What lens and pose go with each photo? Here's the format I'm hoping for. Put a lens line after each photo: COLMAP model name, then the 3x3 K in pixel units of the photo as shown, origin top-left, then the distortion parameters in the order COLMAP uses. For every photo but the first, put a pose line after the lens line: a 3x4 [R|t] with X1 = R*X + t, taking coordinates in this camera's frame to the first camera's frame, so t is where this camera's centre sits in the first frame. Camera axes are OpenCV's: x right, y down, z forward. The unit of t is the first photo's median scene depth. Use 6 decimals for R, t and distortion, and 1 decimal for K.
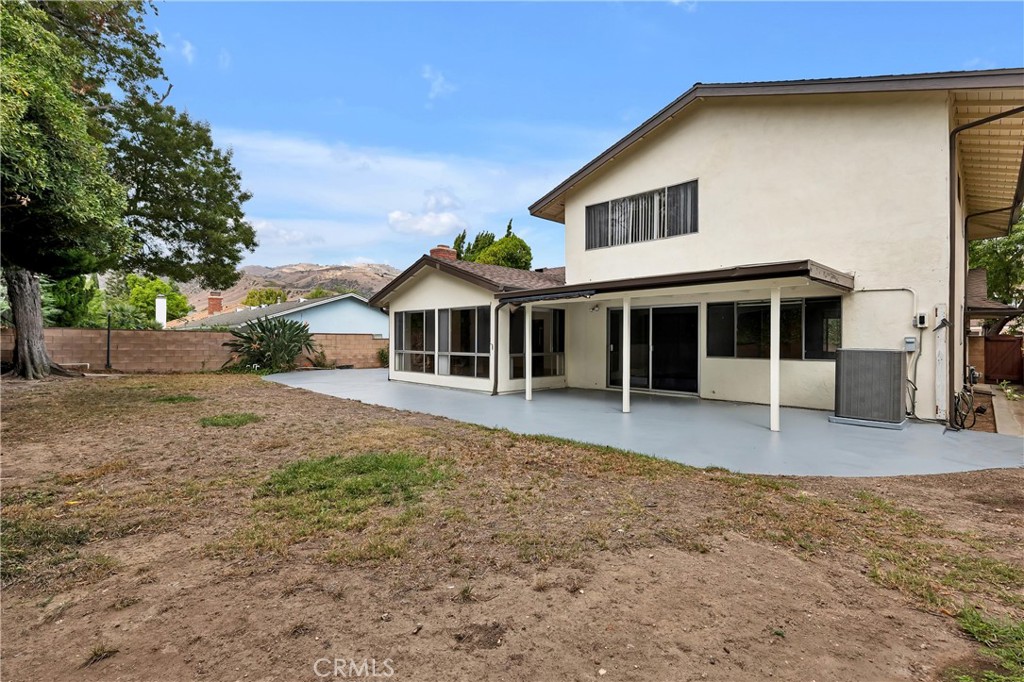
lens RADIAL K [[462.4, 0, 512.6], [0, 462.4, 338.3], [0, 0, 1]] dist [0.006467, -0.001438]
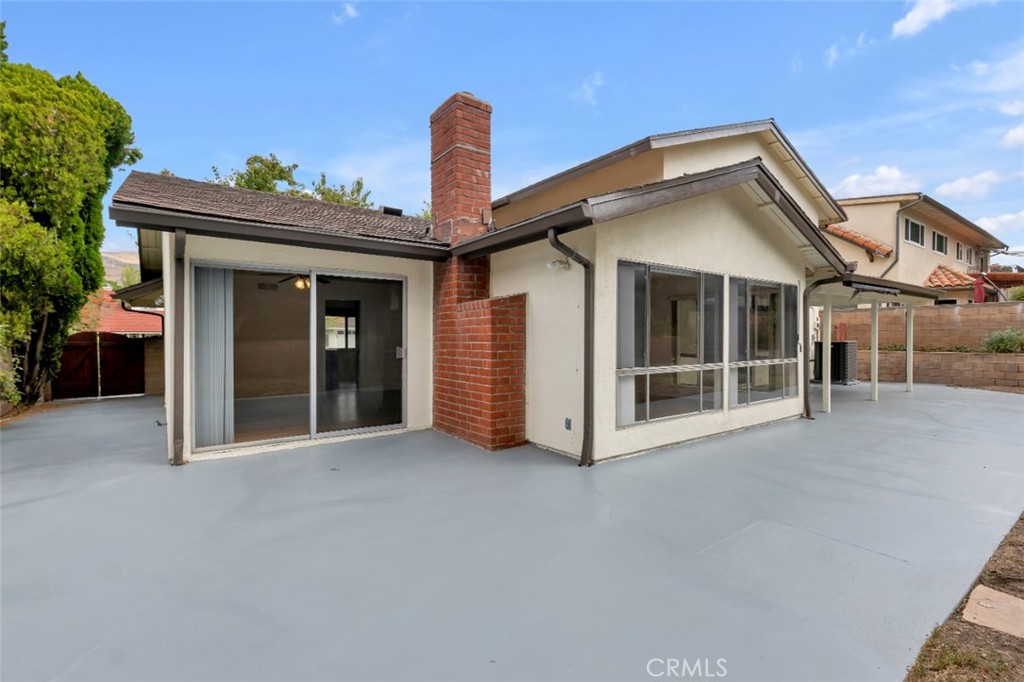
lens RADIAL K [[462.4, 0, 511.1], [0, 462.4, 341.7], [0, 0, 1]] dist [0.006467, -0.001438]
pose [[0.138152, -0.005355, 0.990397, -0.684991], [0.004462, 0.999979, 0.004785, 0.003710], [-0.990401, 0.003758, 0.138173, 1.170945]]
